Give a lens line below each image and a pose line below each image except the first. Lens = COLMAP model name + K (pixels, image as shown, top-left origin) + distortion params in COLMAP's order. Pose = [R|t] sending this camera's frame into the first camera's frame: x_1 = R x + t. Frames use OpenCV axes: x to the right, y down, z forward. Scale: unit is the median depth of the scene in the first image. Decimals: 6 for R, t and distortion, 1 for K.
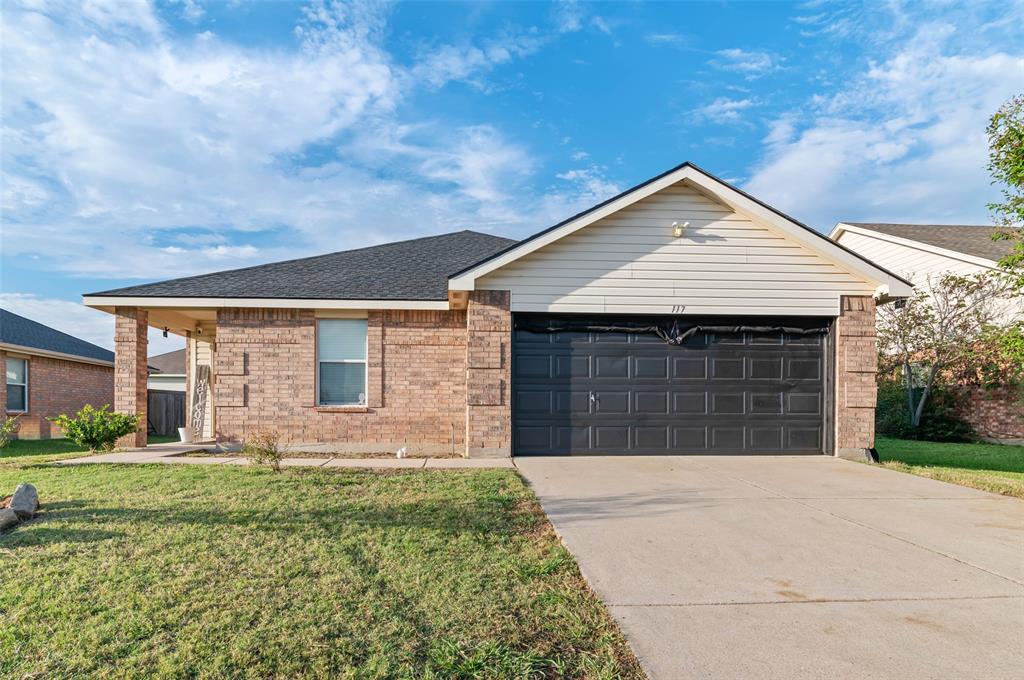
lens RADIAL K [[414.1, 0, 554.6], [0, 414.1, 357.5], [0, 0, 1]] dist [-0.000941, -0.000019]
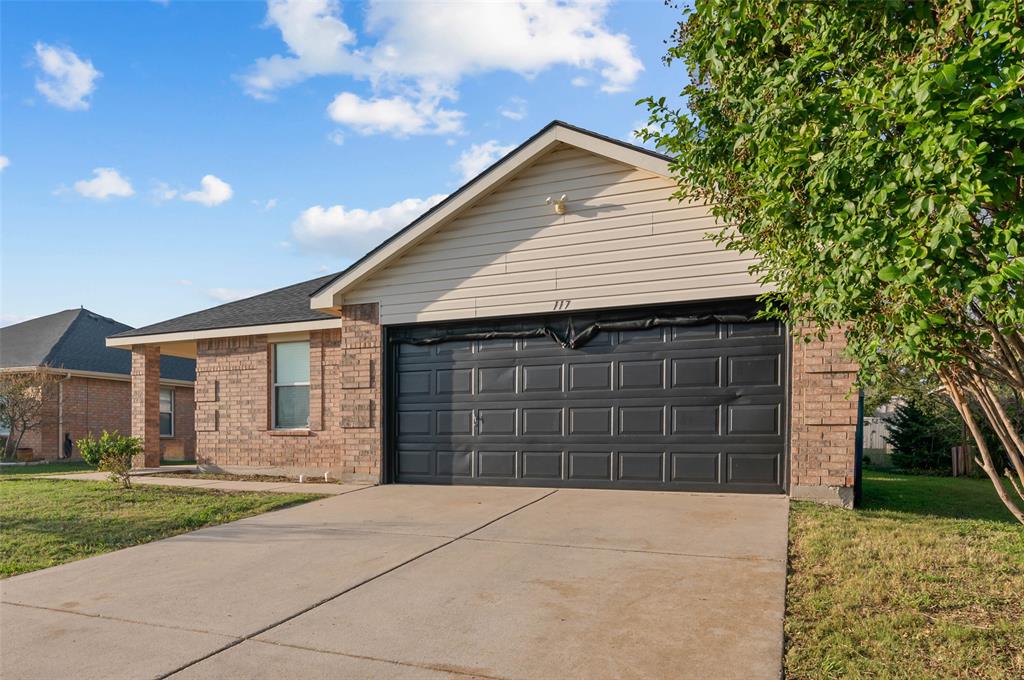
lens RADIAL K [[546.2, 0, 618.3], [0, 546.2, 359.5], [0, 0, 1]] dist [-0.000397, -0.000199]
pose [[0.935172, -0.053759, -0.350089, 0.725254], [0.053199, 0.998521, -0.011222, 0.005812], [0.350175, -0.008130, 0.936649, 0.048027]]
